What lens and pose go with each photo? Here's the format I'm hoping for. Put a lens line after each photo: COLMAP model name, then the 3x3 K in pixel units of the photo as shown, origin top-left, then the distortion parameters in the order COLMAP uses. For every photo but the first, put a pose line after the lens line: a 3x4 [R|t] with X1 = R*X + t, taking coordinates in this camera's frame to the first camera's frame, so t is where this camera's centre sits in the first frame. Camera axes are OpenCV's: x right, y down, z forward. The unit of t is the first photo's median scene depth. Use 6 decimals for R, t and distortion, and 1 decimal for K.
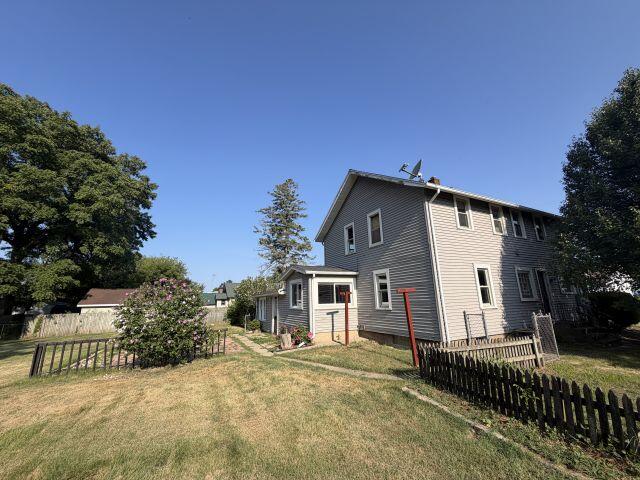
lens RADIAL K [[255.1, 0, 320.0], [0, 255.1, 240.0], [0, 0, 1]] dist [0.000797, 0.000250]
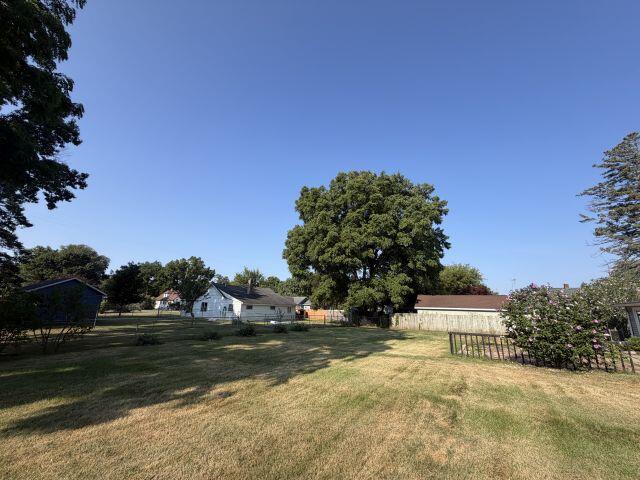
lens RADIAL K [[255.1, 0, 320.0], [0, 255.1, 240.0], [0, 0, 1]] dist [0.000797, 0.000250]
pose [[0.528458, -0.177074, -0.830287, -0.050286], [0.156710, 0.981546, -0.109590, -0.019014], [0.834371, -0.072200, 0.546455, -0.105307]]
